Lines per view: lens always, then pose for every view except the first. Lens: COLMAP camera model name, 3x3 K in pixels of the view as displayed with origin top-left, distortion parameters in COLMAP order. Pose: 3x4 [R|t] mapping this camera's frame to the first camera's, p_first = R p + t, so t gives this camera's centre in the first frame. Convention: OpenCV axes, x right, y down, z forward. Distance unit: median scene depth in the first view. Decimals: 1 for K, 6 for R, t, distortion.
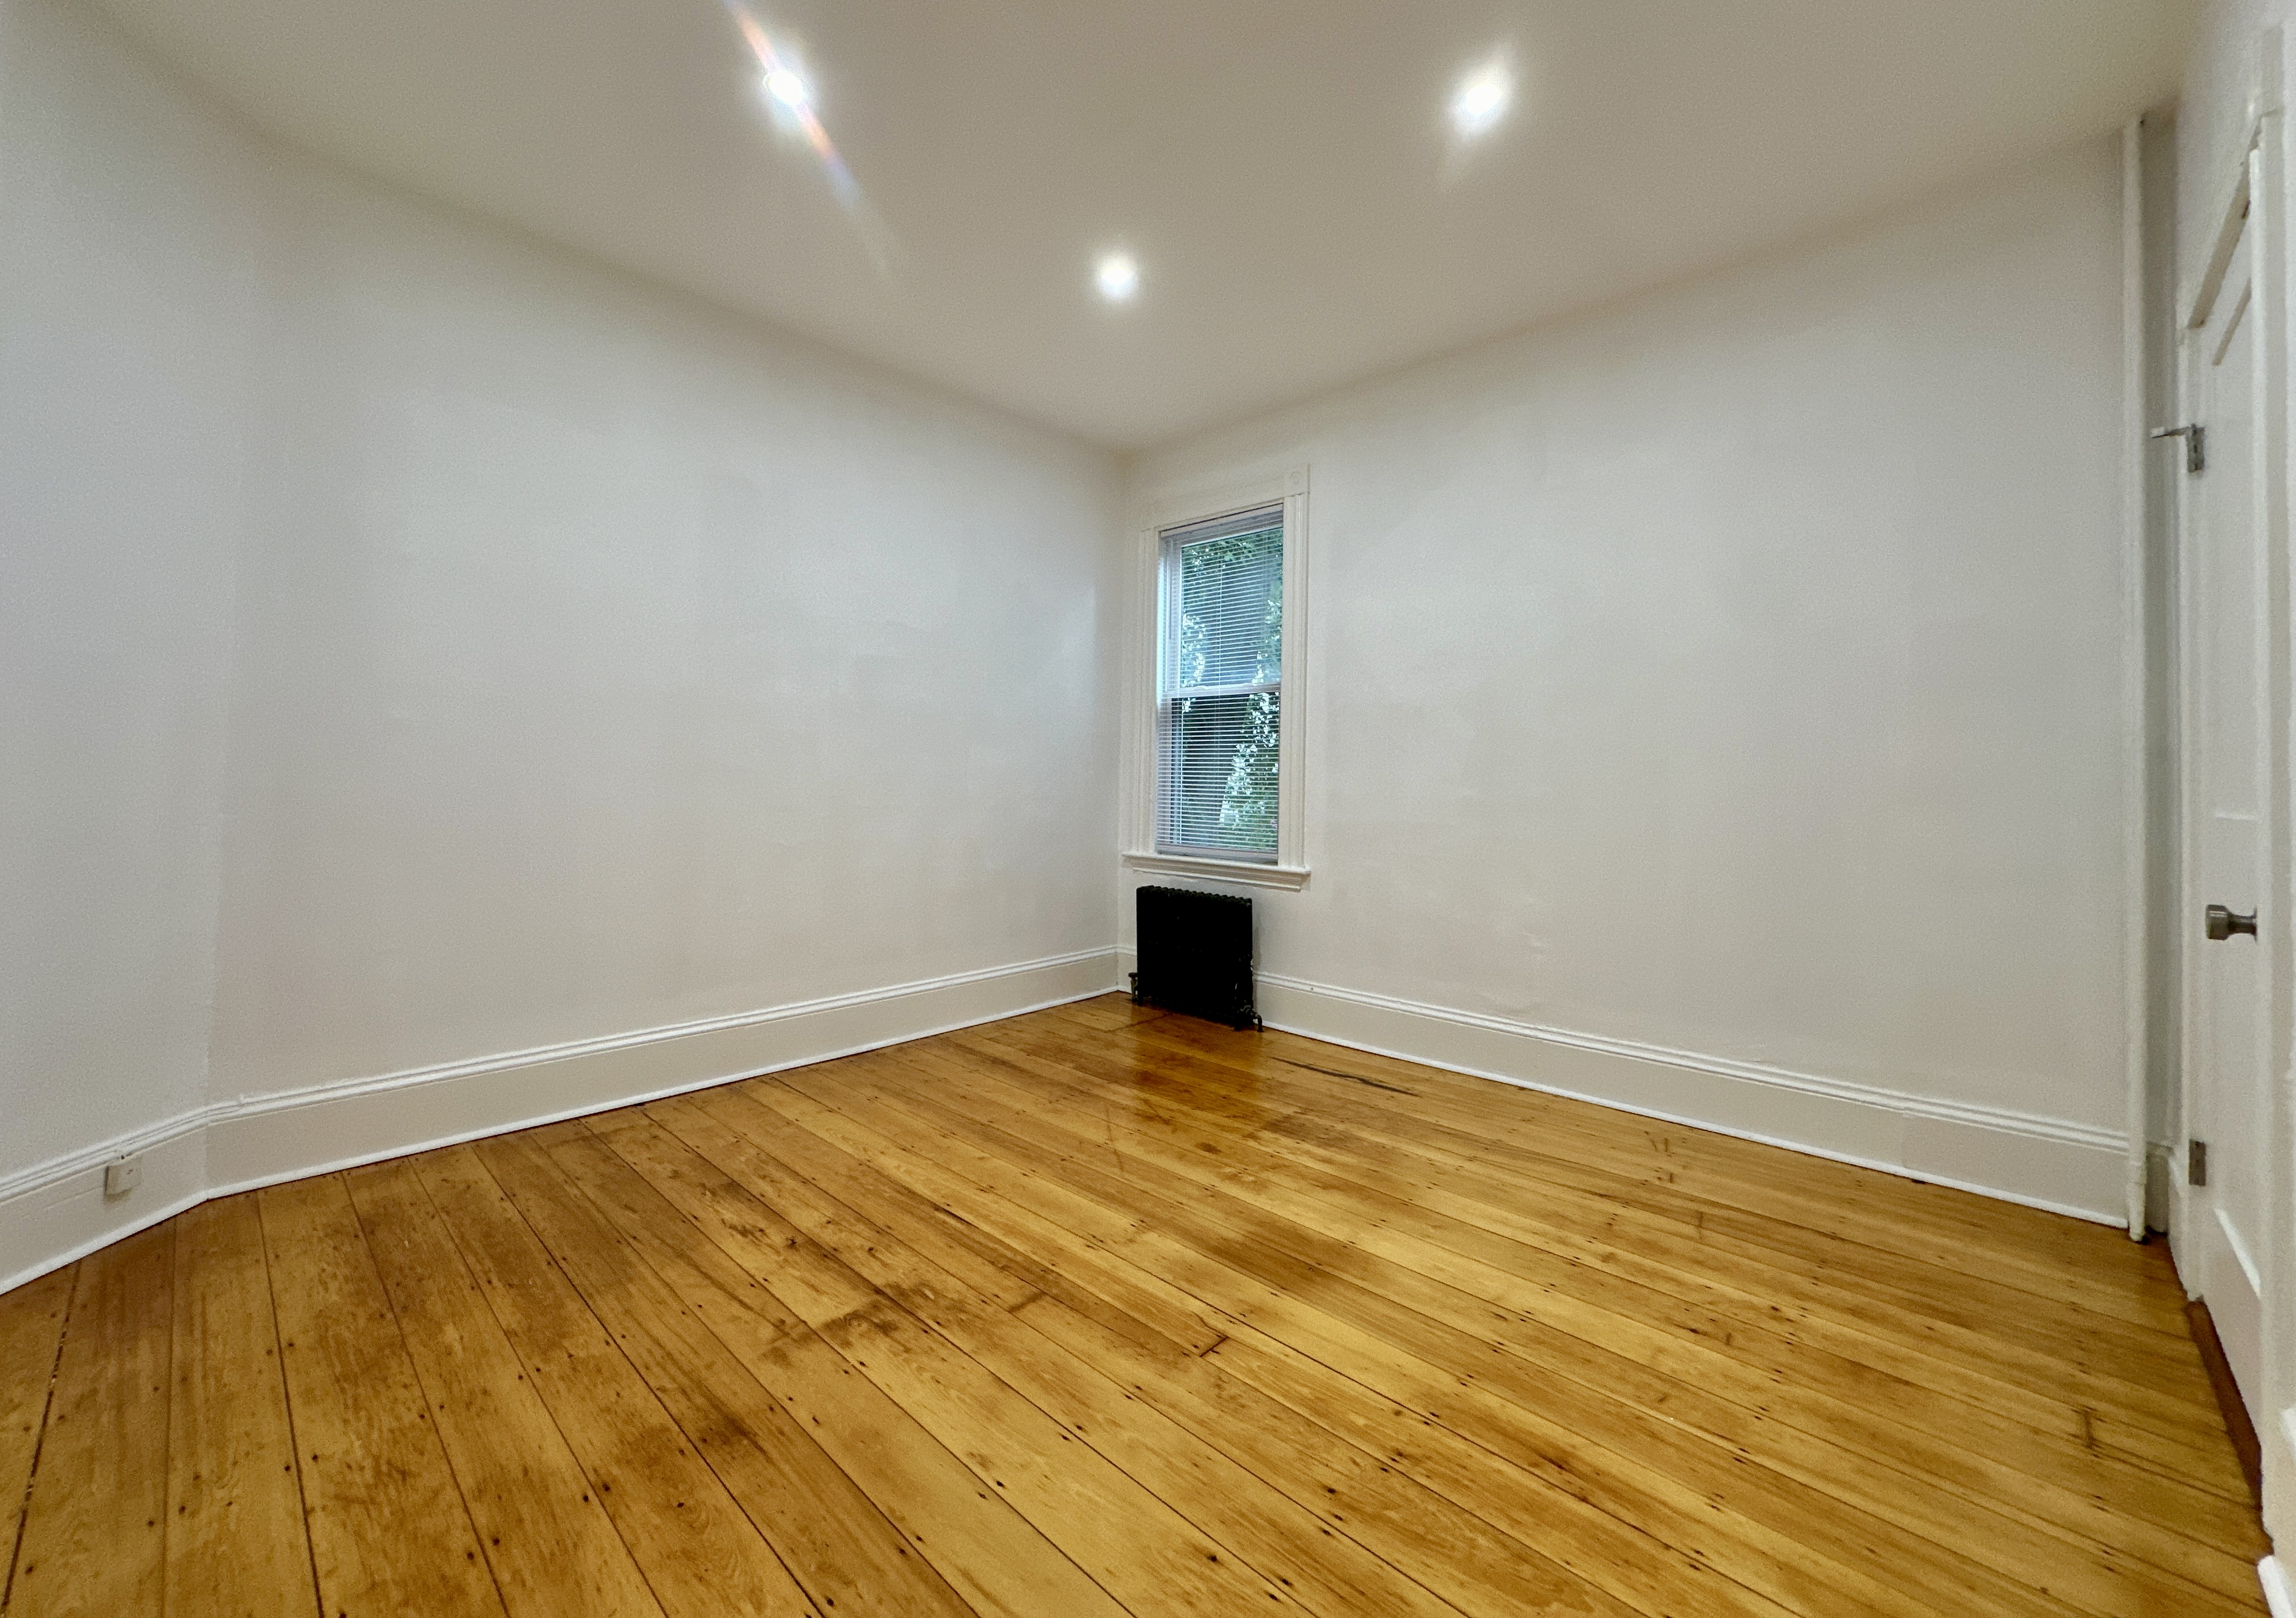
lens RADIAL K [[926.8, 0, 1156.5], [0, 926.8, 800.3], [0, 0, 1]] dist [-0.000509, -0.000037]
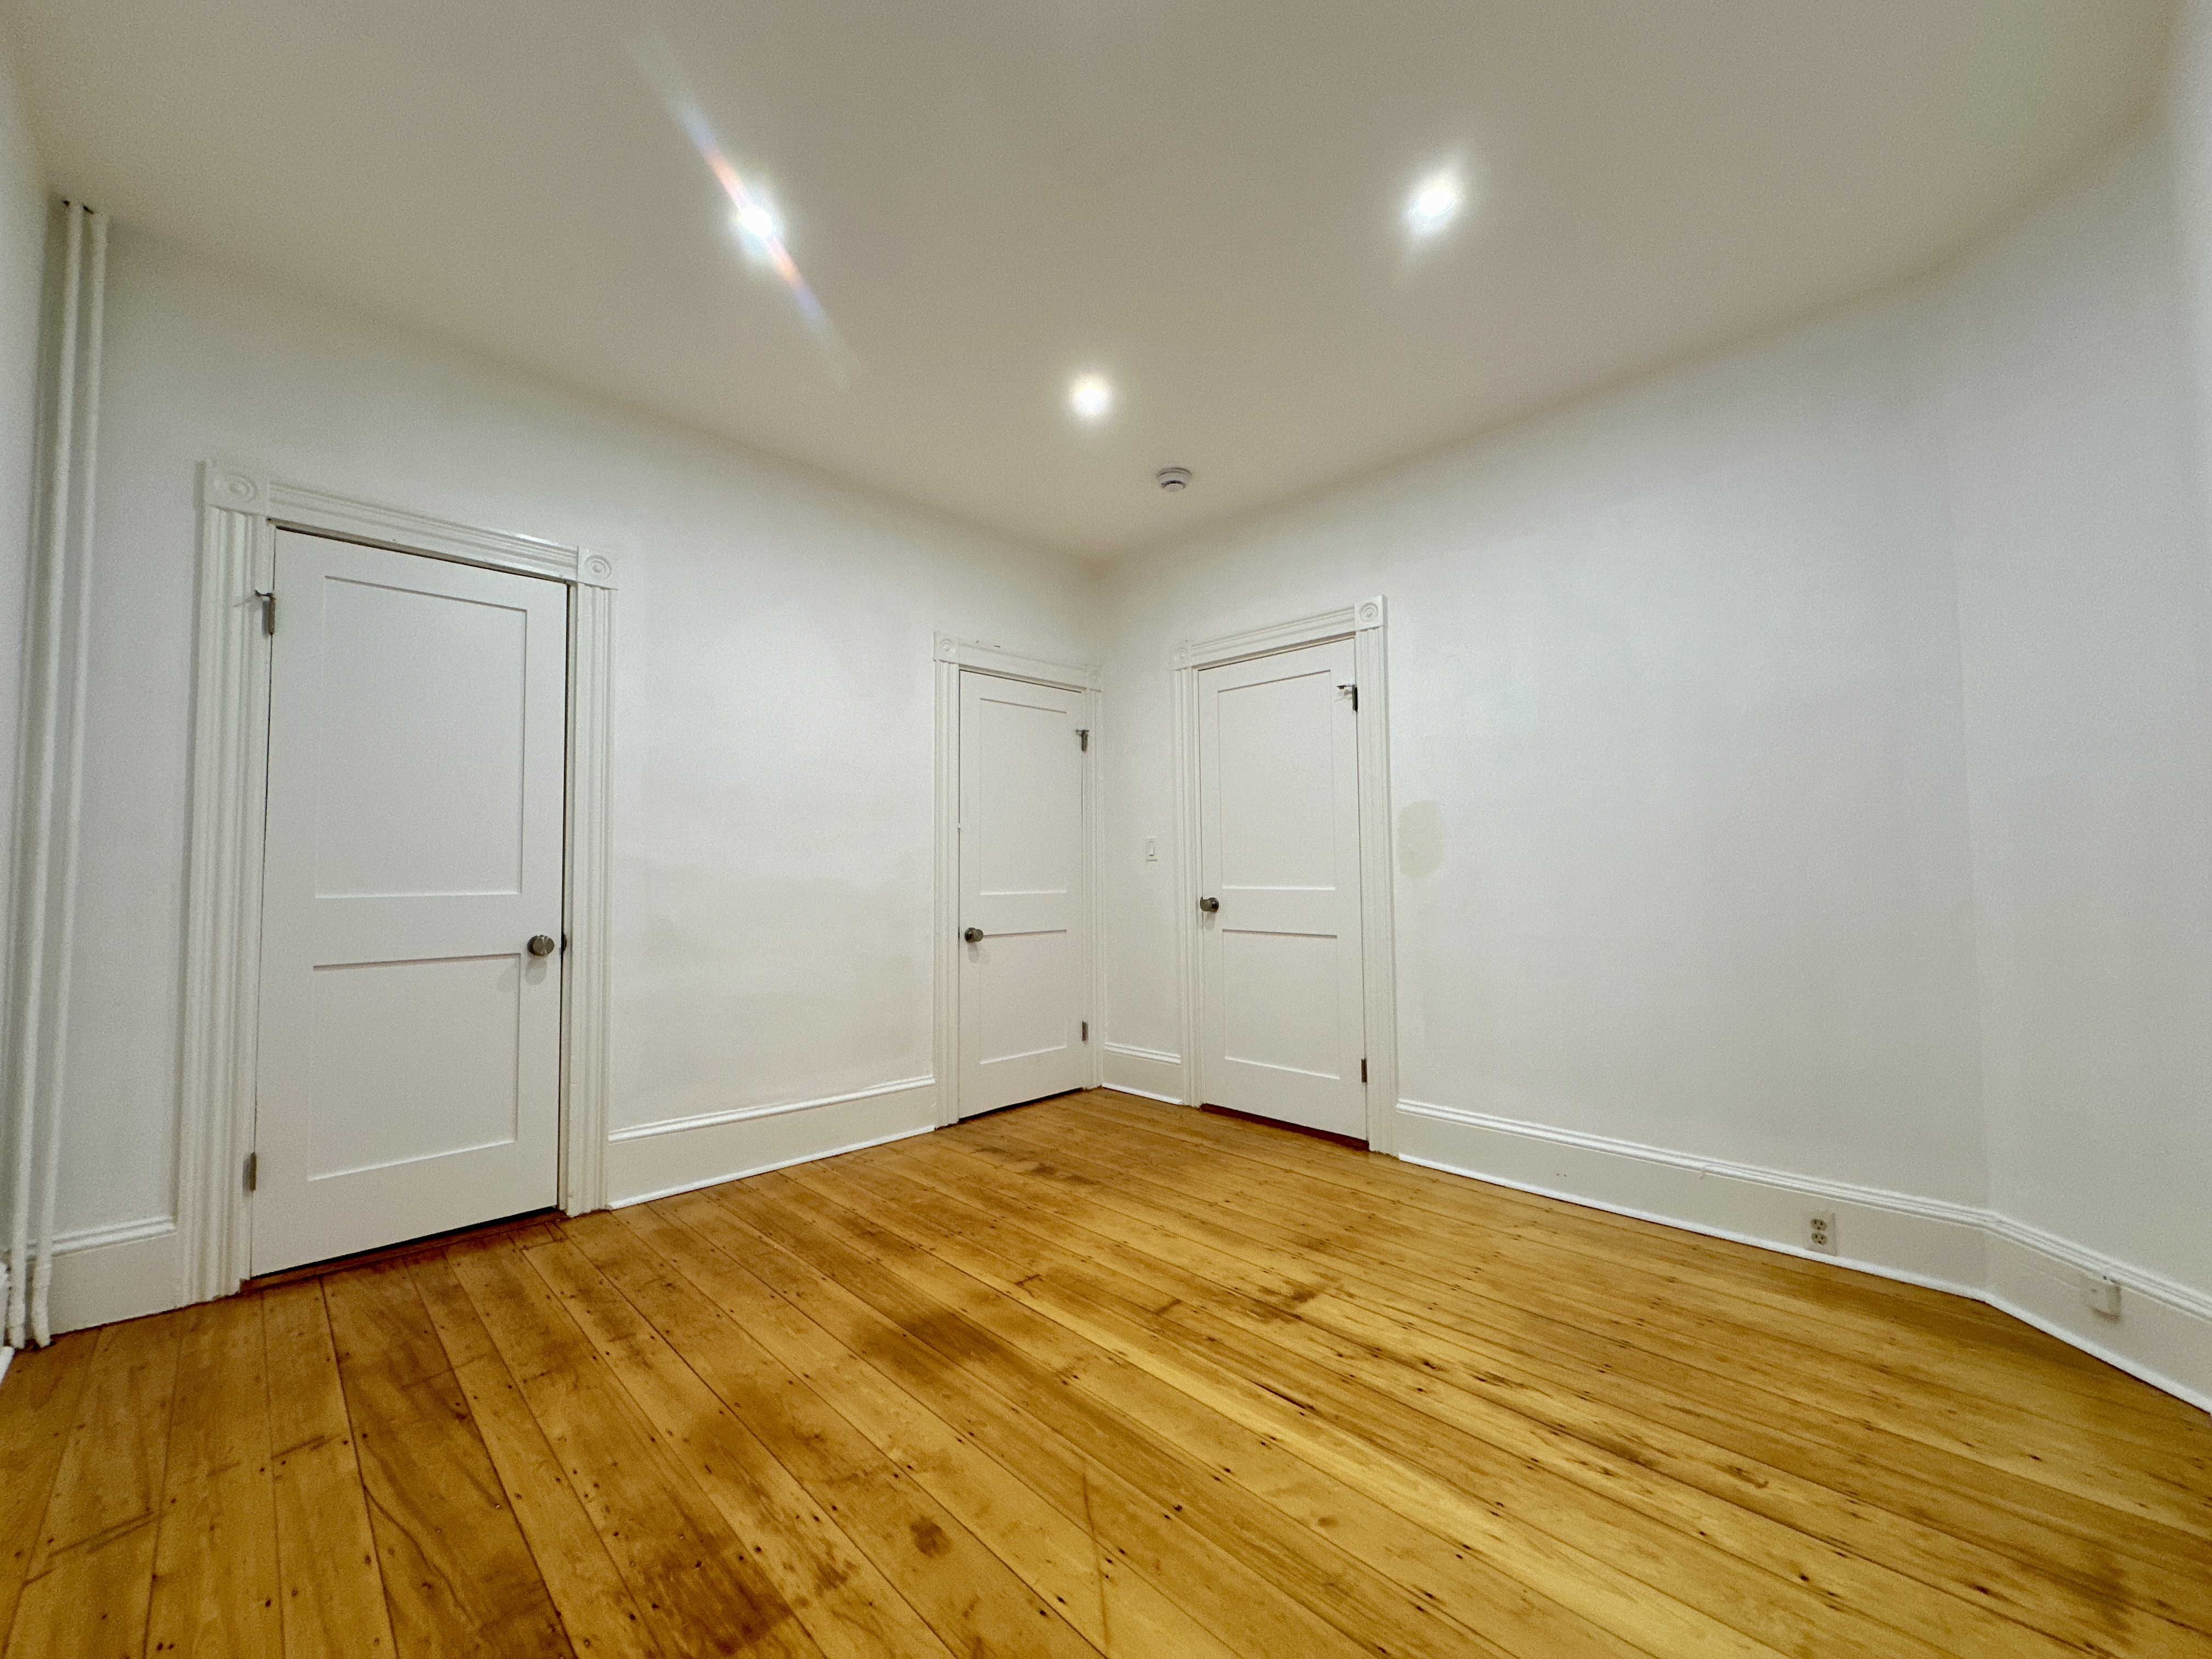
lens RADIAL K [[896.9, 0, 1101.2], [0, 896.9, 823.0], [0, 0, 1]] dist [-0.000817, -0.000072]
pose [[-0.998884, -0.008382, 0.046474, -0.091651], [-0.009855, 0.999453, -0.031554, -0.057149], [-0.046184, -0.031977, -0.998421, 2.027186]]
